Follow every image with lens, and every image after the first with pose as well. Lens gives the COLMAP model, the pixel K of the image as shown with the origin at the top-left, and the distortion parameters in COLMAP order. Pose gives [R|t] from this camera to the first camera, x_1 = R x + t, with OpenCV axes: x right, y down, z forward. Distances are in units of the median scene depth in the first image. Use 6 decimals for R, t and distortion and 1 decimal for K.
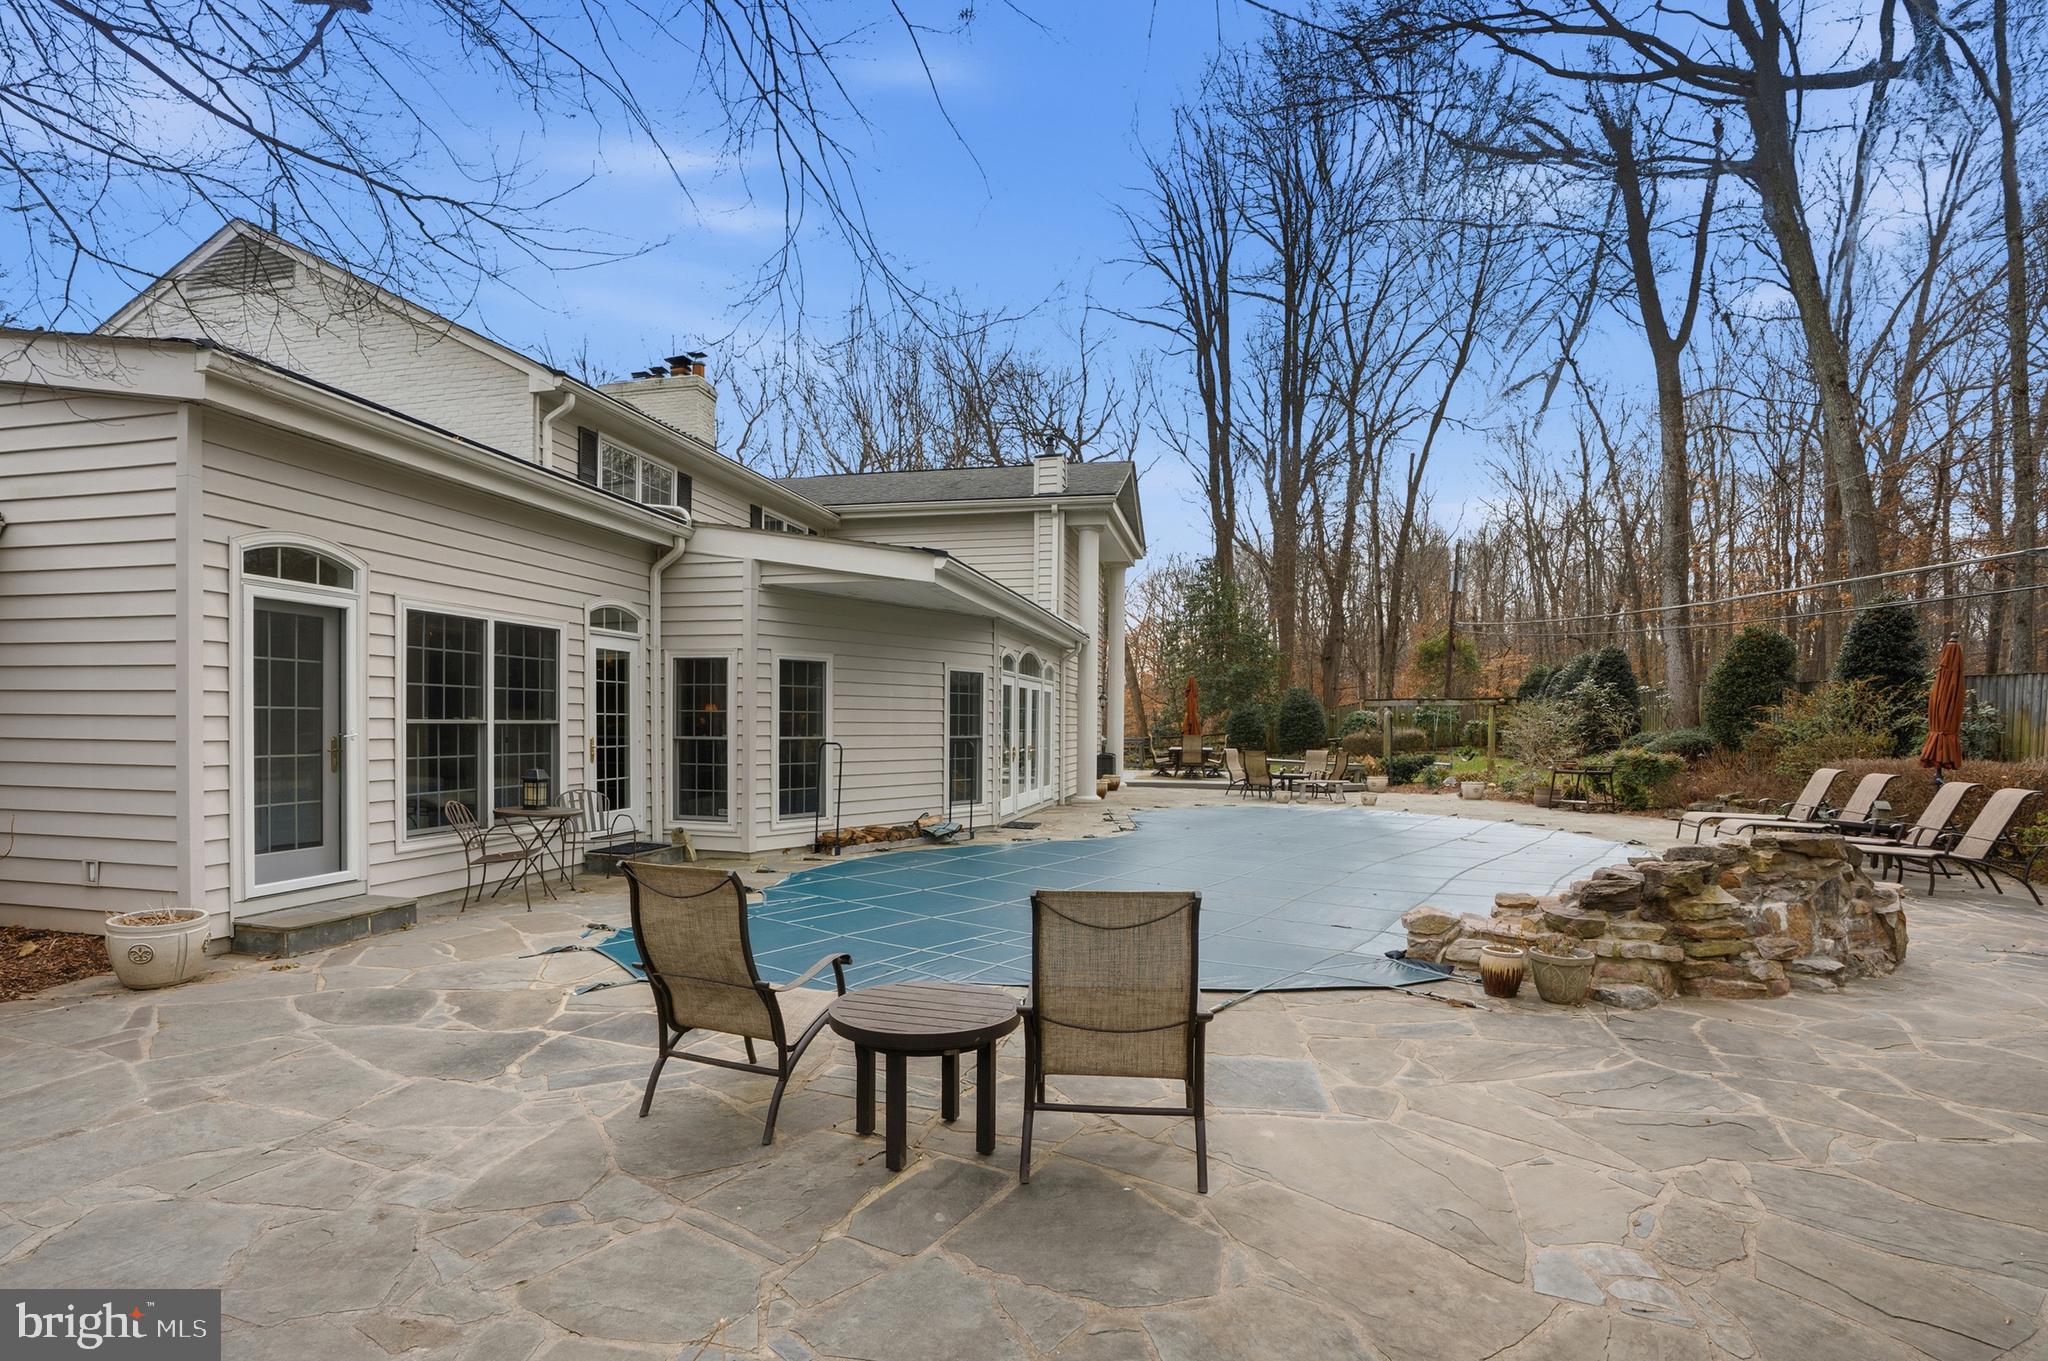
lens RADIAL K [[975.2, 0, 1031.8], [0, 975.2, 729.7], [0, 0, 1]] dist [-0.000074, -0.000046]
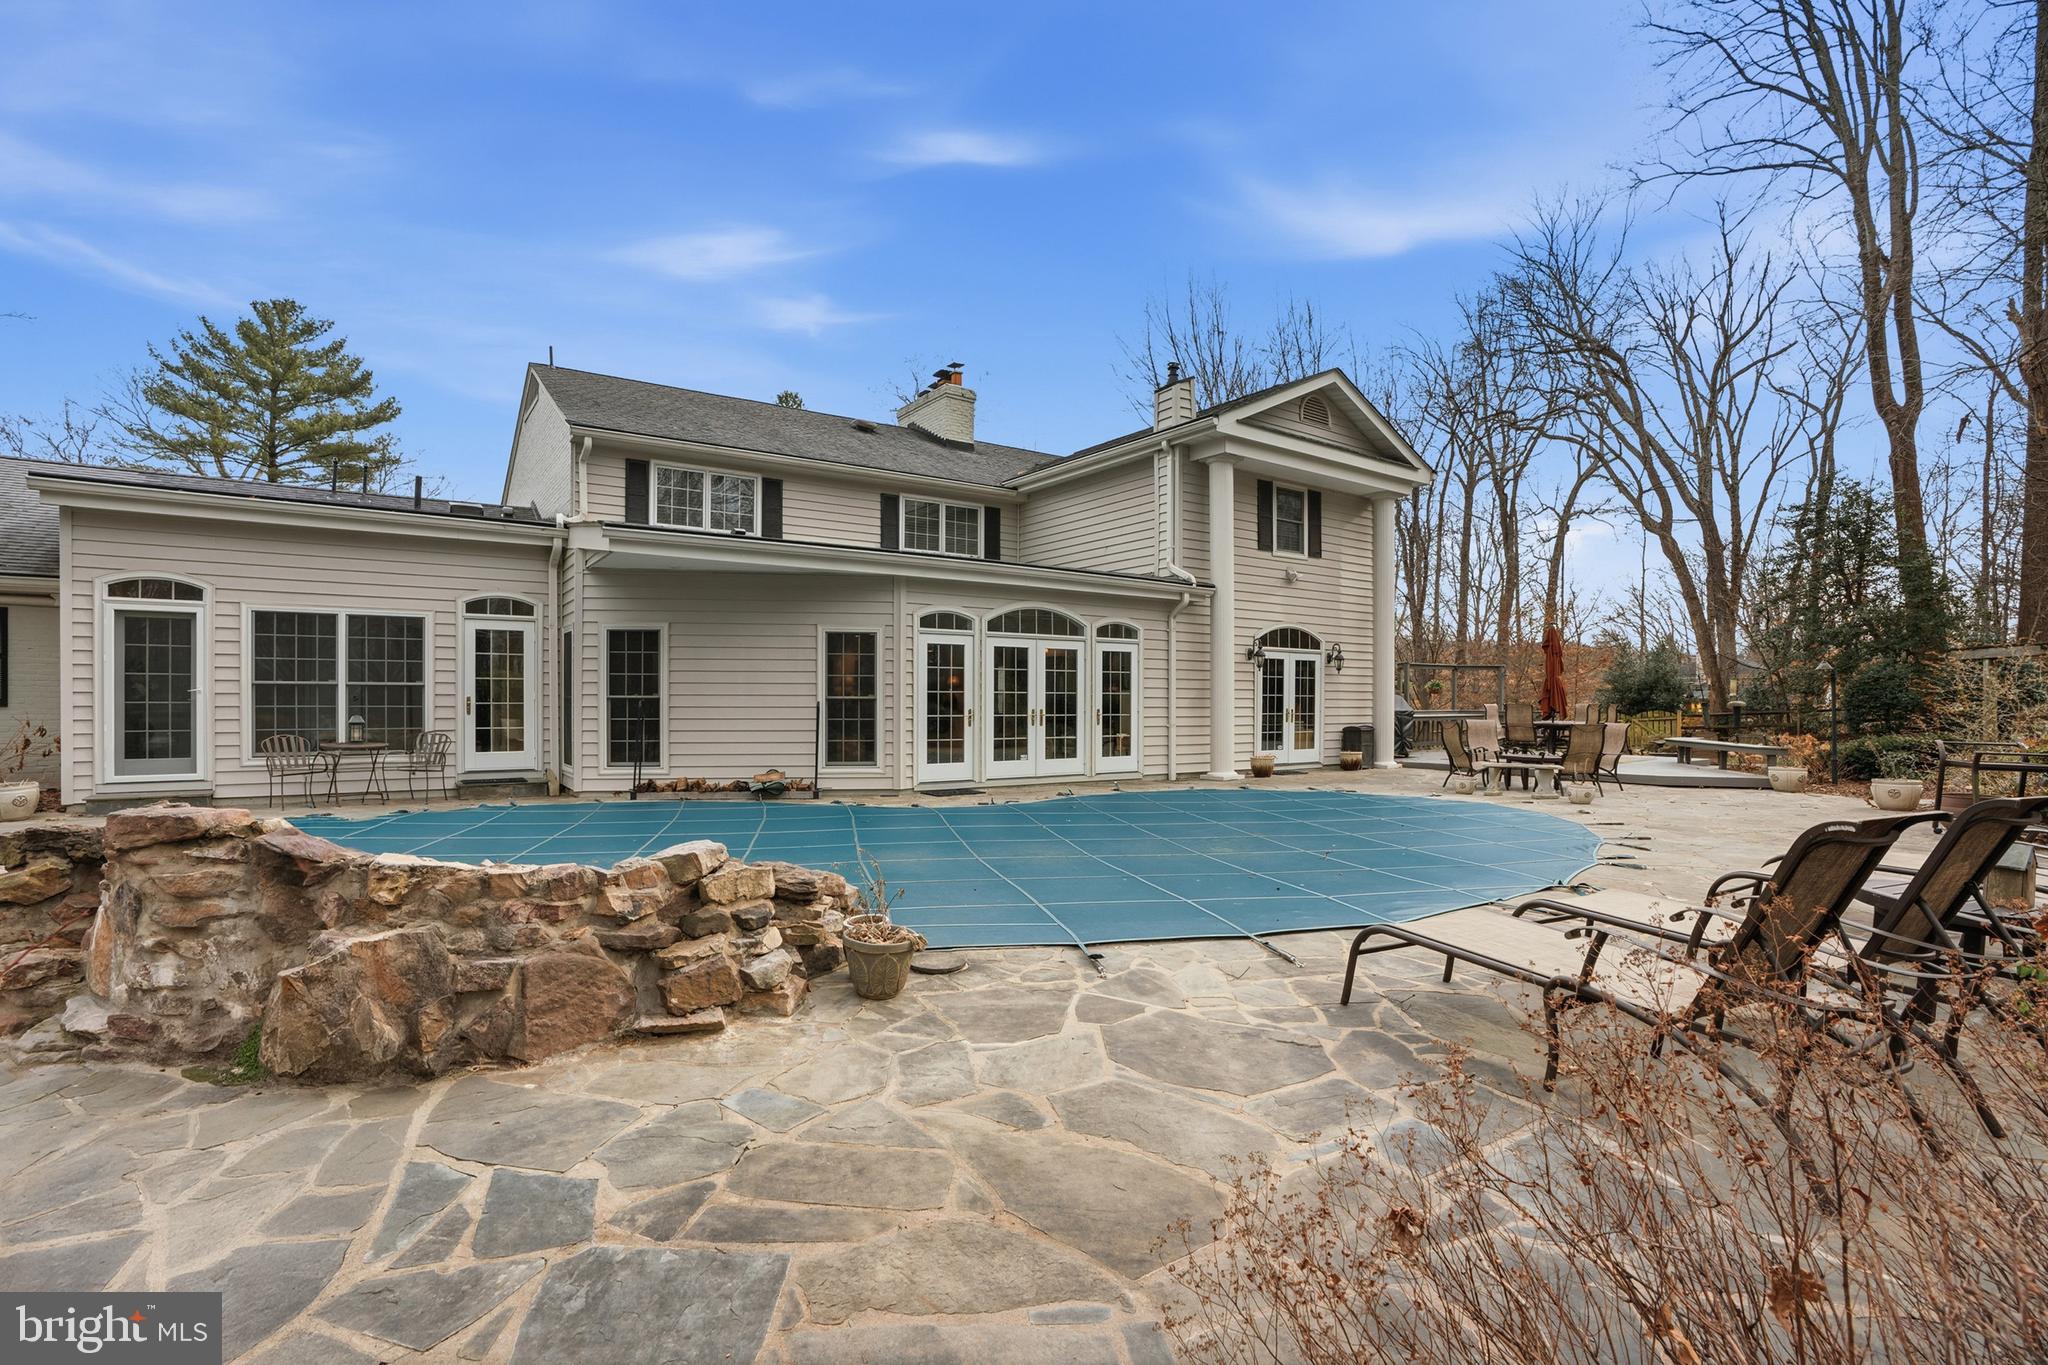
lens RADIAL K [[956.3, 0, 1019.4], [0, 956.3, 703.4], [0, 0, 1]] dist [-0.005468, -0.000220]
pose [[0.747988, -0.002915, -0.663706, 0.913870], [-0.000677, 0.999986, -0.005156, 0.022780], [0.663712, 0.004306, 0.747976, 0.479080]]
